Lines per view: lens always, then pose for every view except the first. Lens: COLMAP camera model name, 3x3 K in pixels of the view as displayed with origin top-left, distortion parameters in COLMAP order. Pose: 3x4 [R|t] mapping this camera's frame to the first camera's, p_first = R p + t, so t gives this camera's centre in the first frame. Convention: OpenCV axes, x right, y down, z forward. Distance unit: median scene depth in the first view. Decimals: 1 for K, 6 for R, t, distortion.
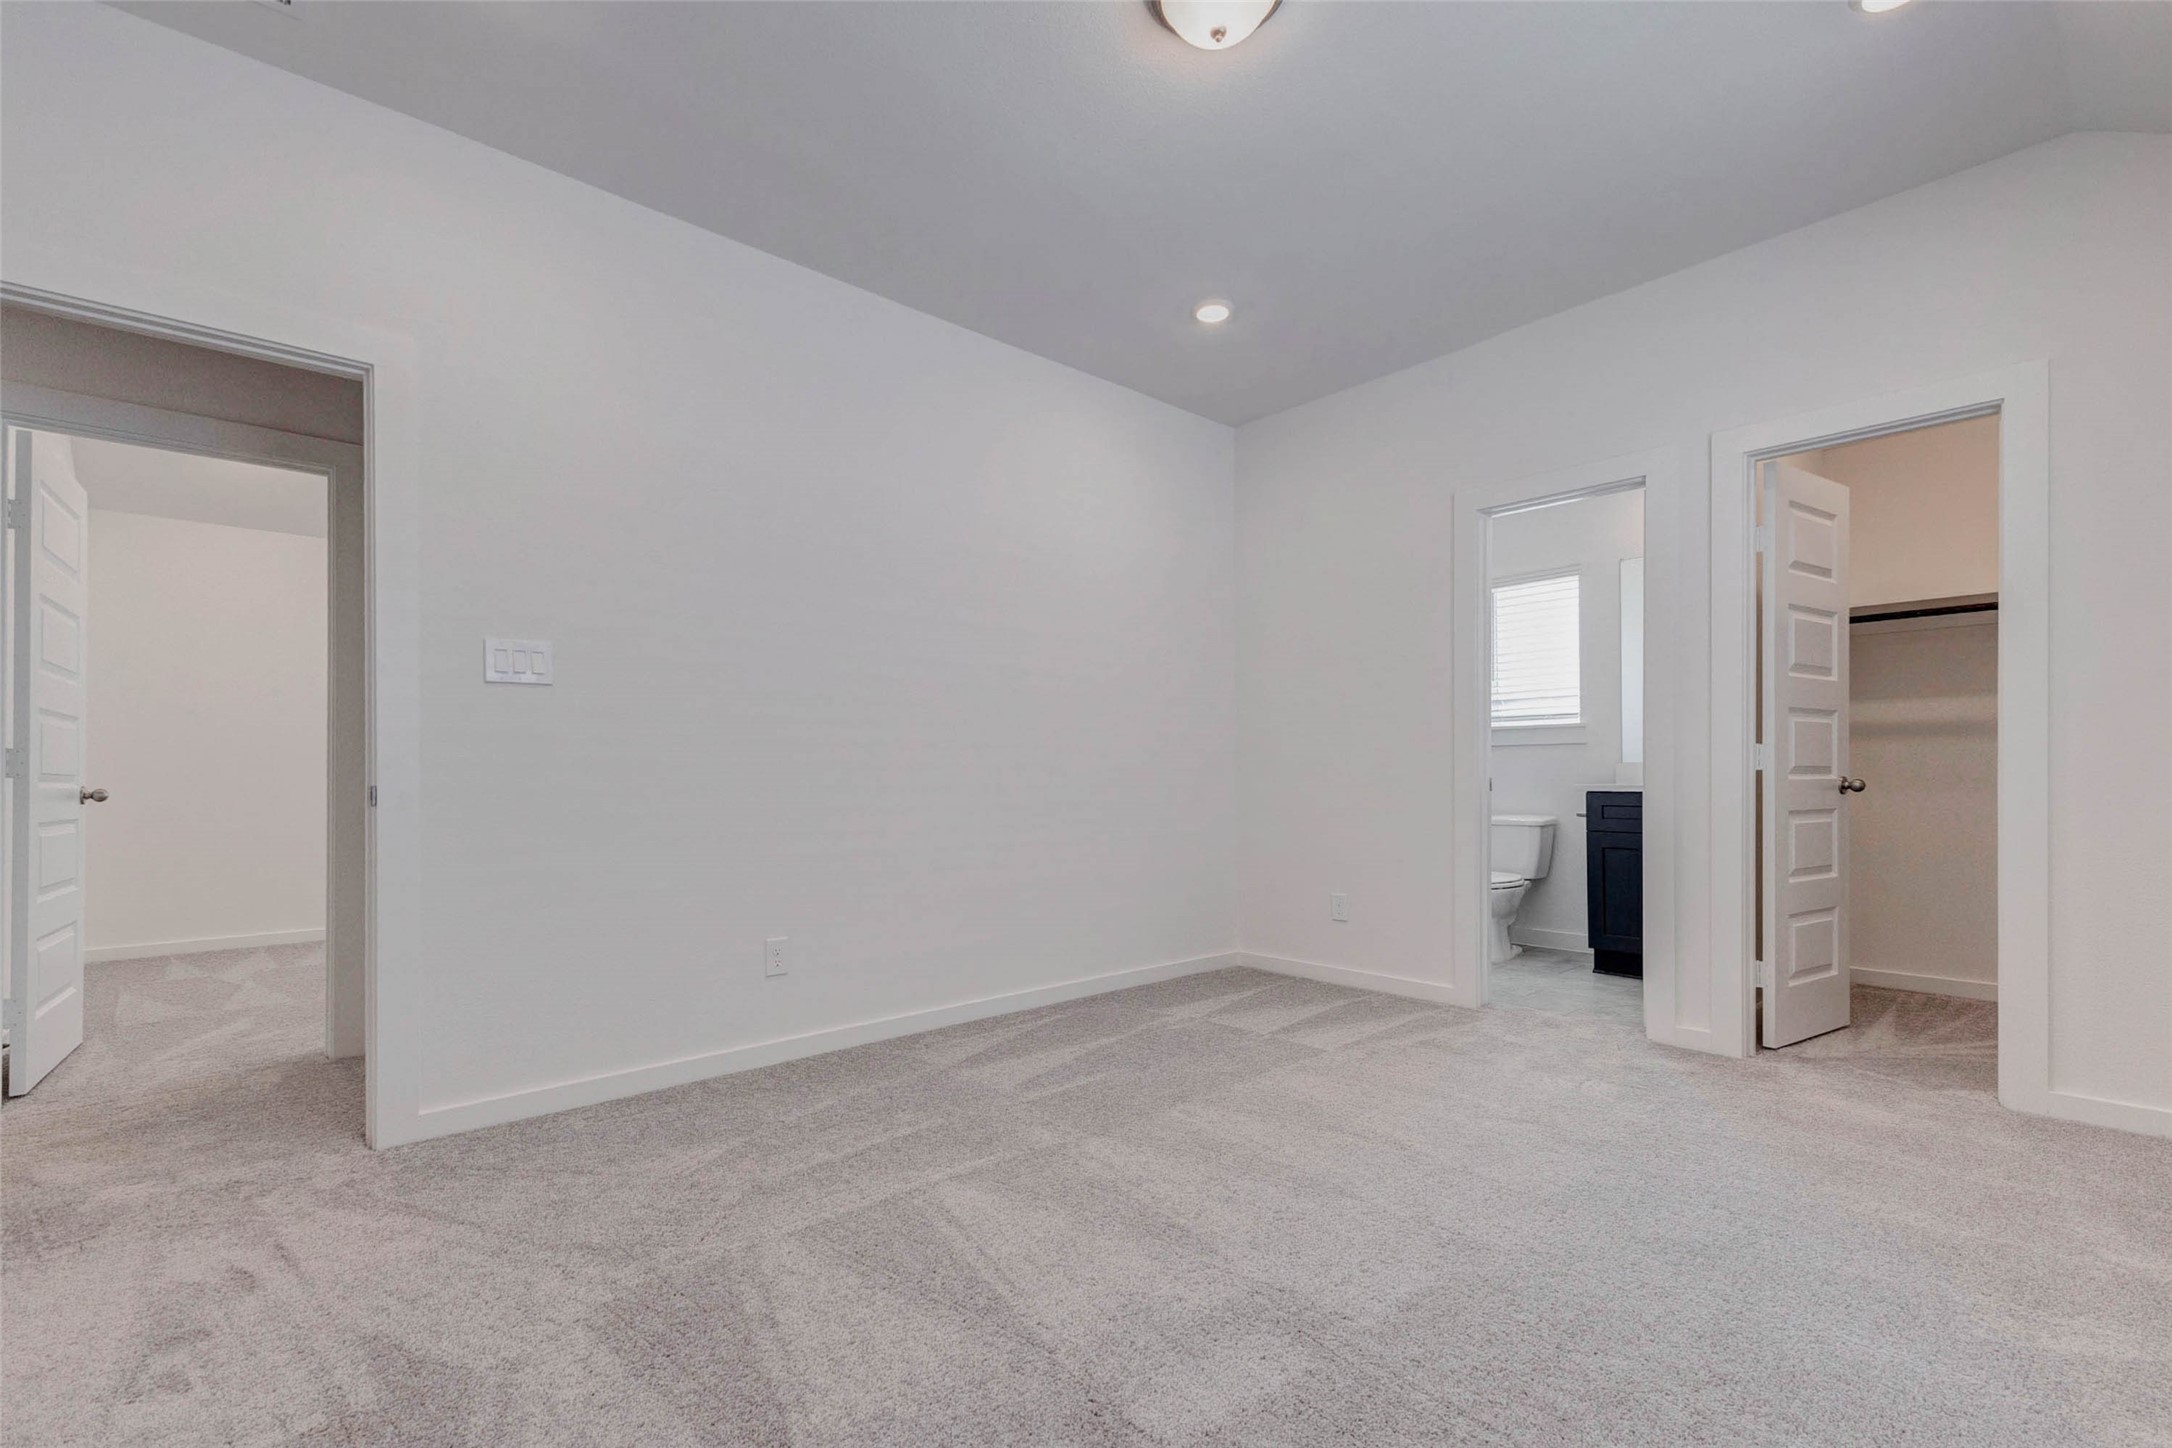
lens RADIAL K [[966.3, 0, 1090.3], [0, 966.3, 727.1], [0, 0, 1]] dist [0.007363, -0.001146]
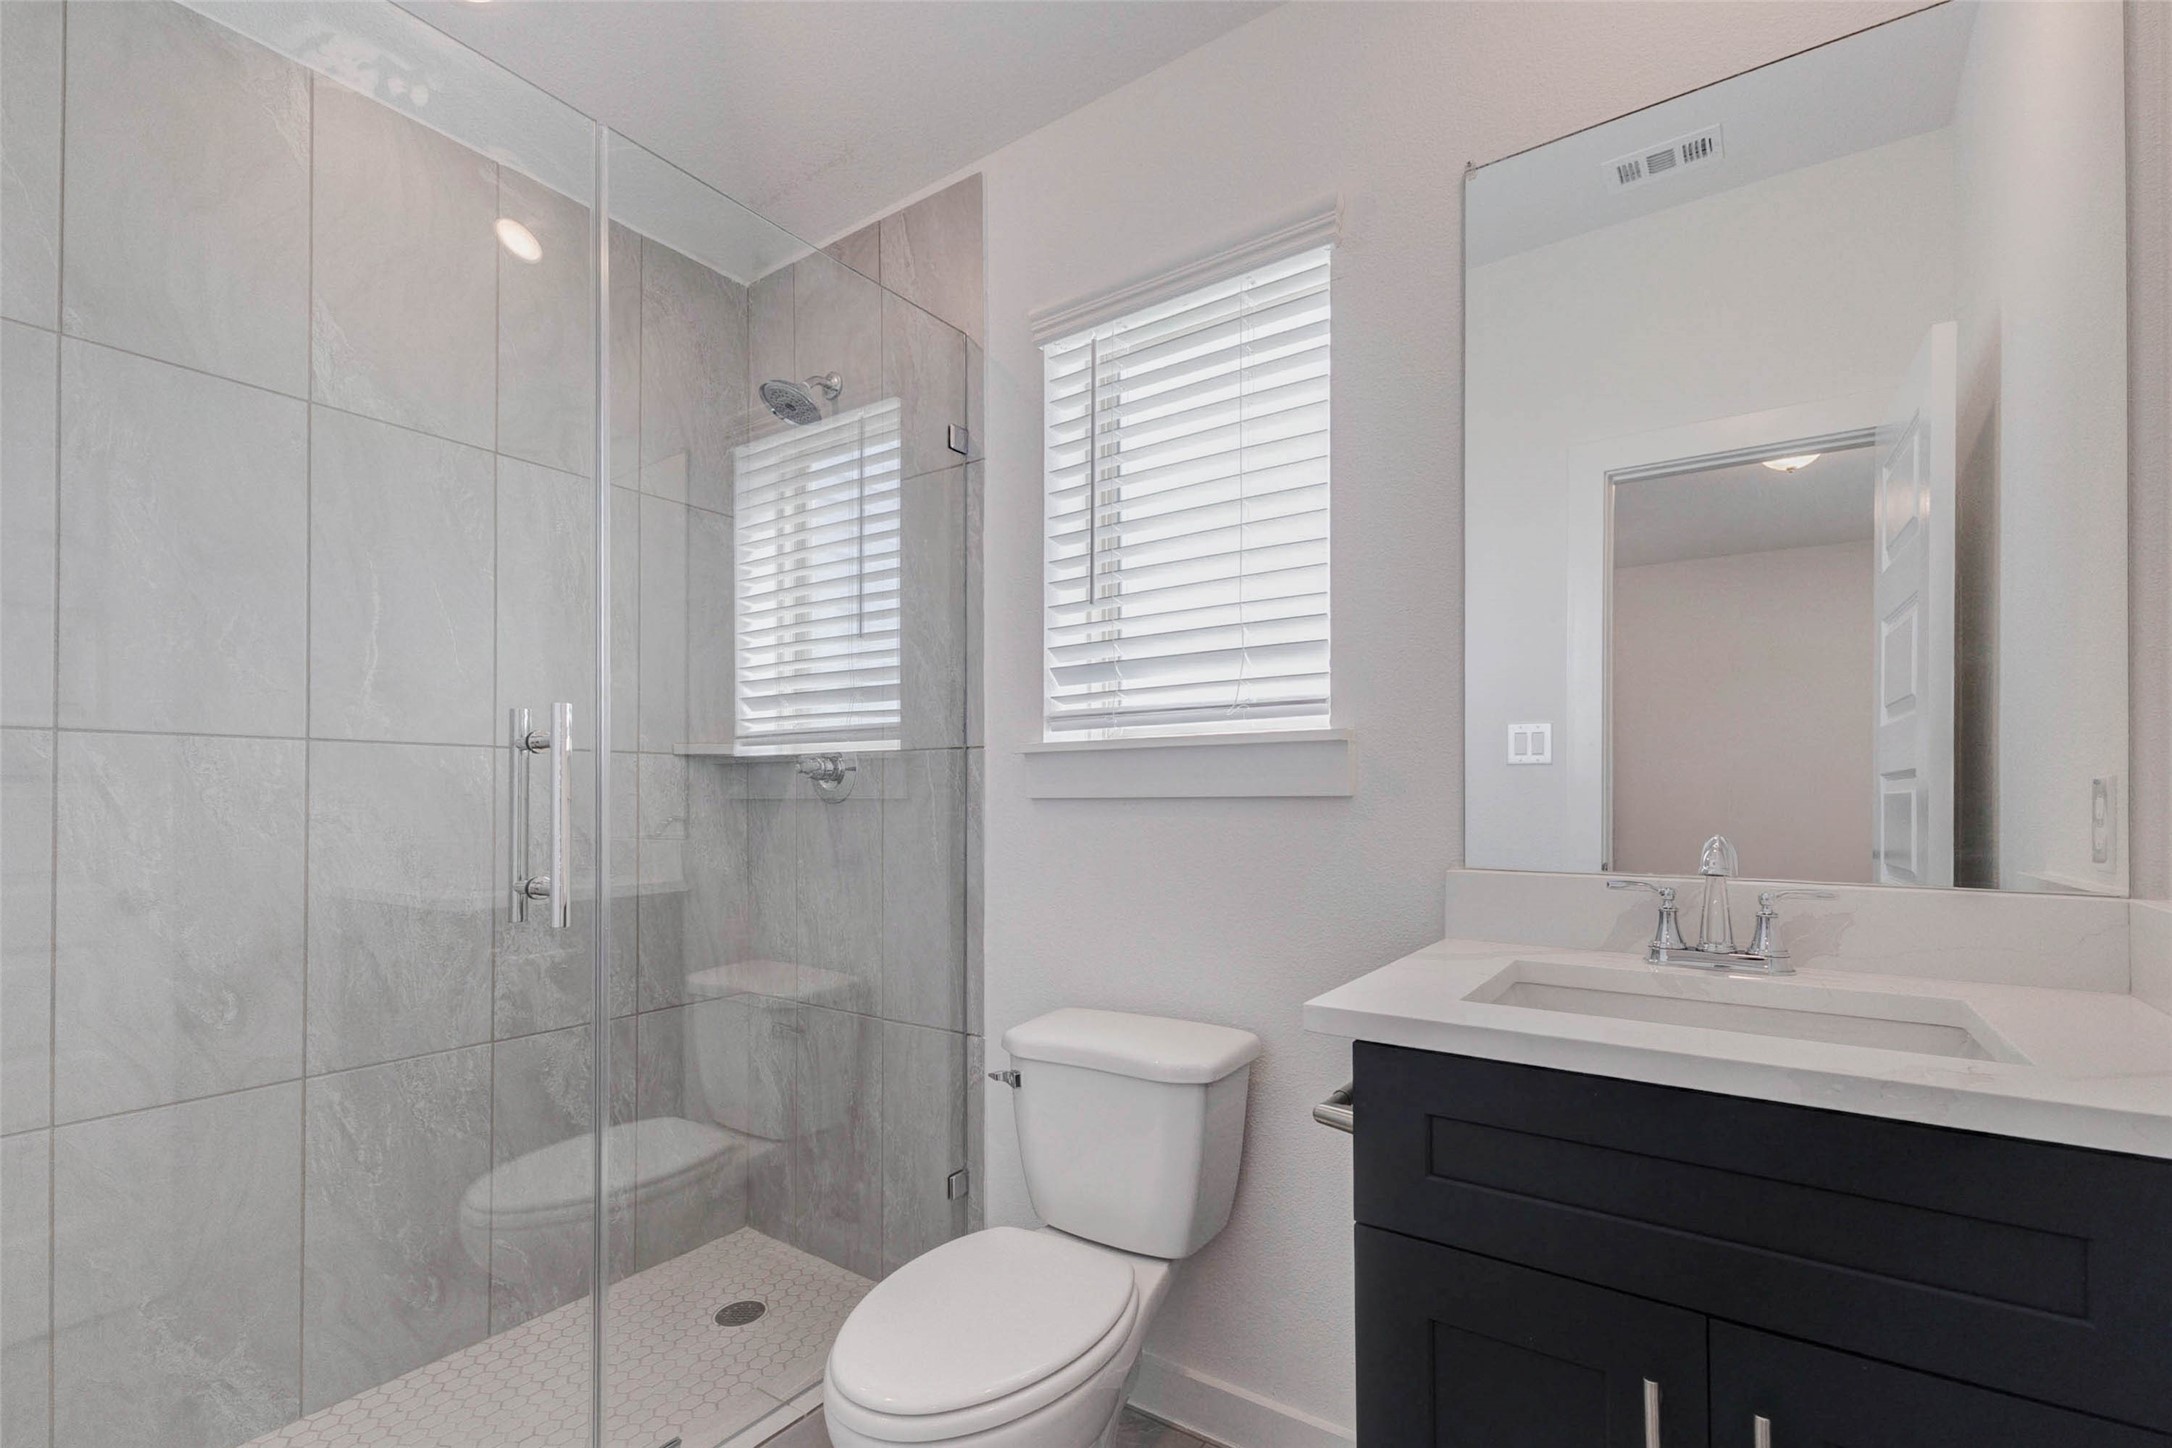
lens RADIAL K [[966.3, 0, 1082.5], [0, 966.3, 724.5], [0, 0, 1]] dist [0.007363, -0.001146]
pose [[0.978014, -0.000328, 0.208539, 0.367129], [-0.001744, 0.999951, 0.009749, -0.009383], [-0.208532, -0.009899, 0.977965, 0.720012]]
